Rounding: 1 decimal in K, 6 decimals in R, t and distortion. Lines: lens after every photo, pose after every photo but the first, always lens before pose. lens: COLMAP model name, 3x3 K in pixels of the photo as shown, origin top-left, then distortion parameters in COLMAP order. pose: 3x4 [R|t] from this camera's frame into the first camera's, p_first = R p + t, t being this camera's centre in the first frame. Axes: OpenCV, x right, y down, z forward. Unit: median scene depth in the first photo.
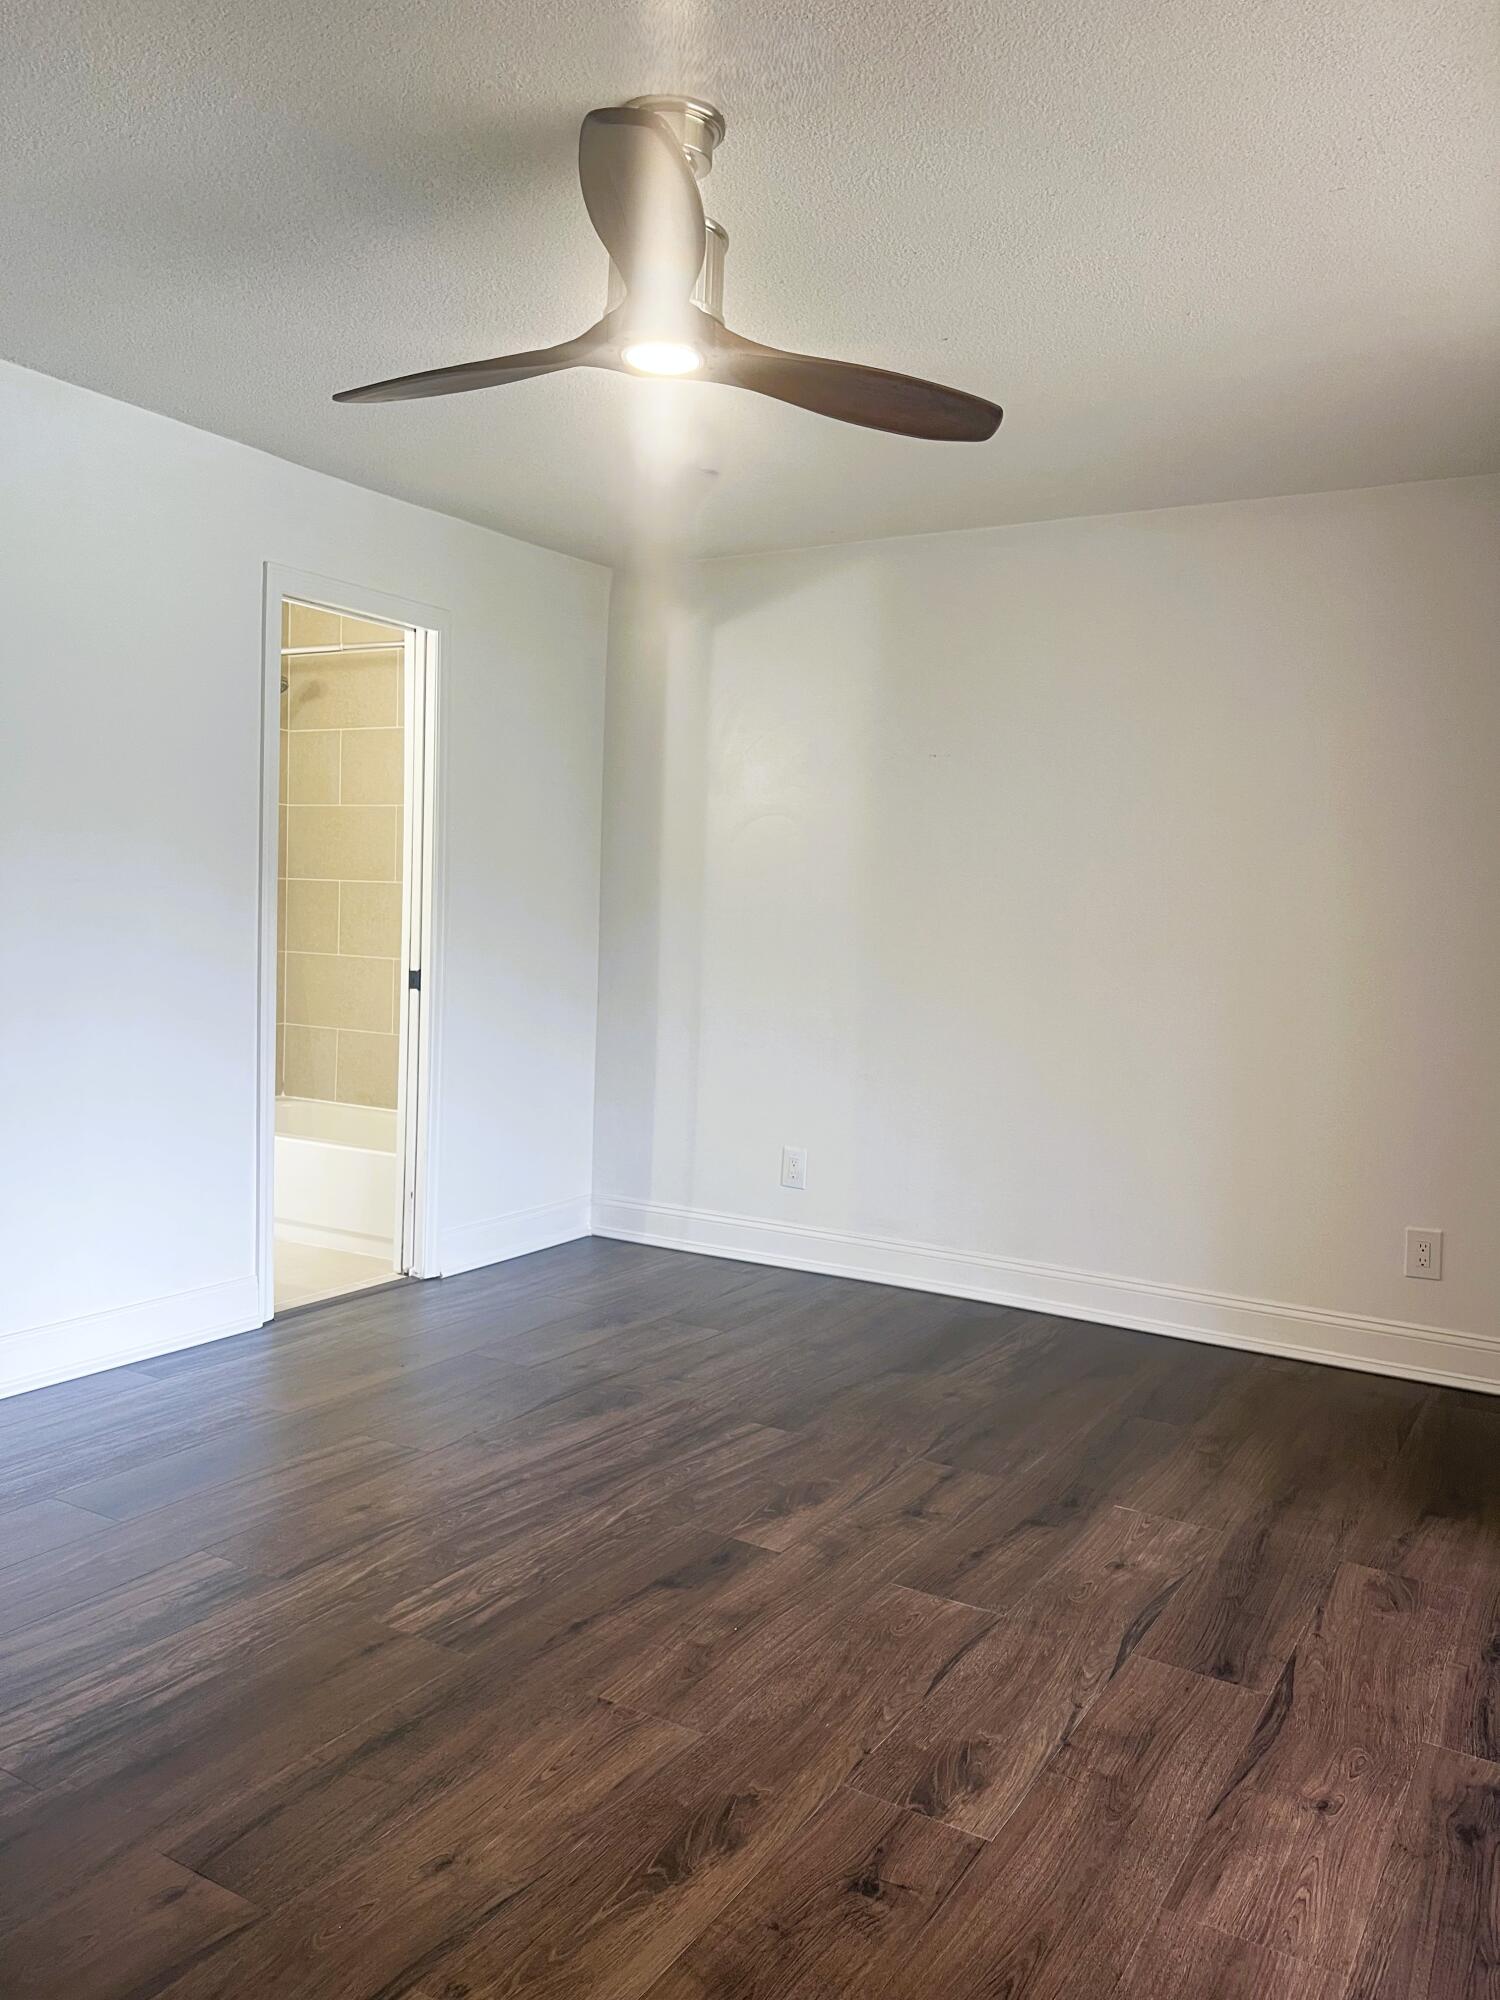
lens RADIAL K [[1531.8, 0, 750.0], [0, 1531.8, 1000.0], [0, 0, 1]] dist [0.006124, 0.001879]
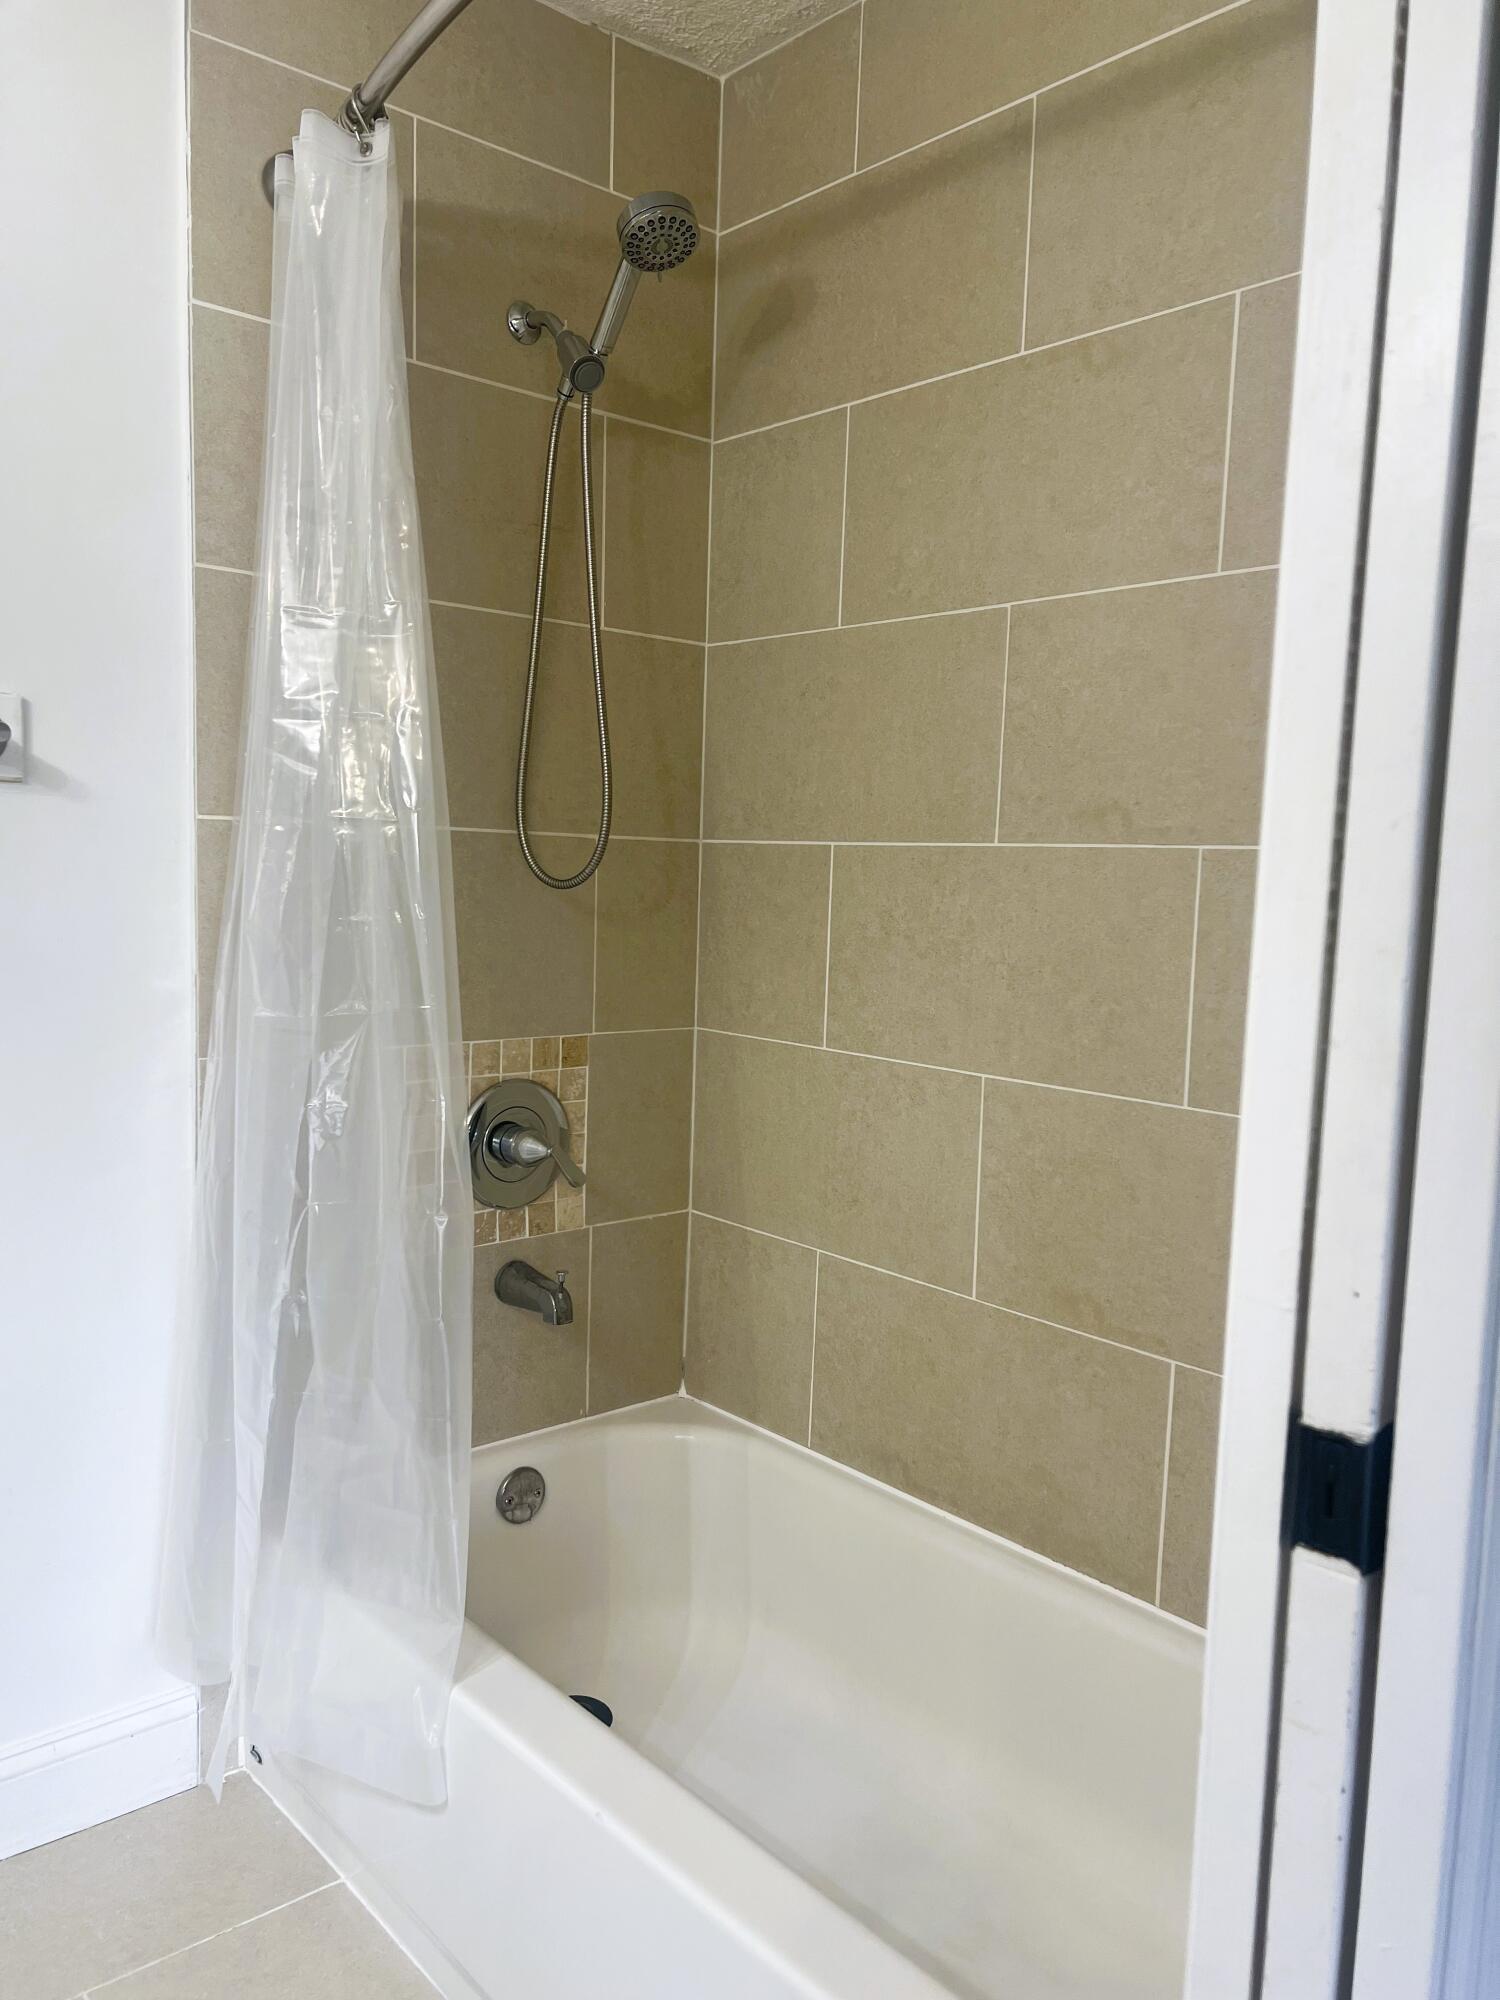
lens RADIAL K [[1531.8, 0, 750.0], [0, 1531.8, 1000.0], [0, 0, 1]] dist [0.006124, 0.001879]
pose [[0.948319, 0.022367, -0.316530, -0.223865], [-0.023772, 0.999717, -0.000579, -0.054911], [0.316427, 0.008073, 0.948582, 0.848120]]
